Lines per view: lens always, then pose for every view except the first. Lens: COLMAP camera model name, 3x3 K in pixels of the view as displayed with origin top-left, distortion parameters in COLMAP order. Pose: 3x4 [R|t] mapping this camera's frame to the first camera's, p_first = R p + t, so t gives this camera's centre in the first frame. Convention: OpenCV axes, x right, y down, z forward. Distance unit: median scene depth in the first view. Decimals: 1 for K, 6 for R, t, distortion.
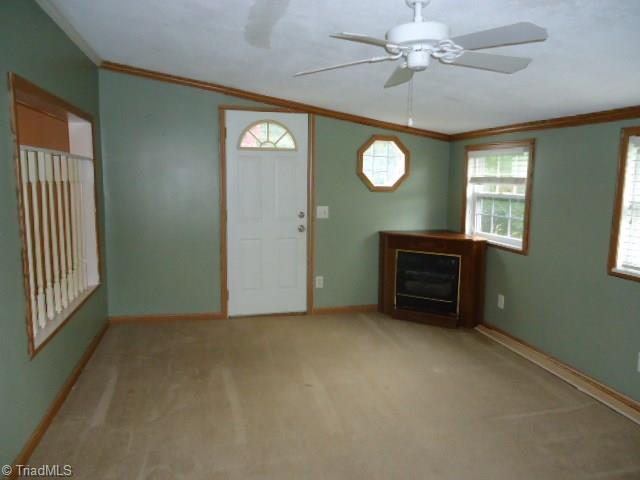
lens RADIAL K [[472.4, 0, 320.9], [0, 472.4, 240.0], [0, 0, 1]] dist [0.005512, -0.000834]
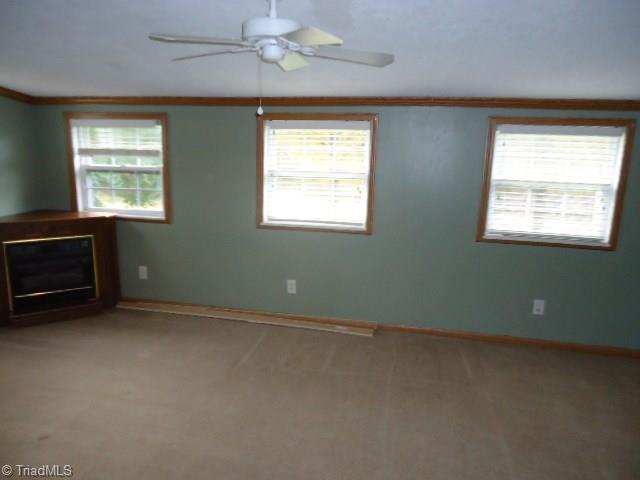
lens RADIAL K [[472.4, 0, 322.5], [0, 472.4, 239.4], [0, 0, 1]] dist [0.005512, -0.000834]
pose [[0.447519, -0.184314, 0.875074, -0.314324], [0.107967, 0.982508, 0.151727, -0.051342], [-0.887733, 0.026578, 0.459591, 0.182043]]
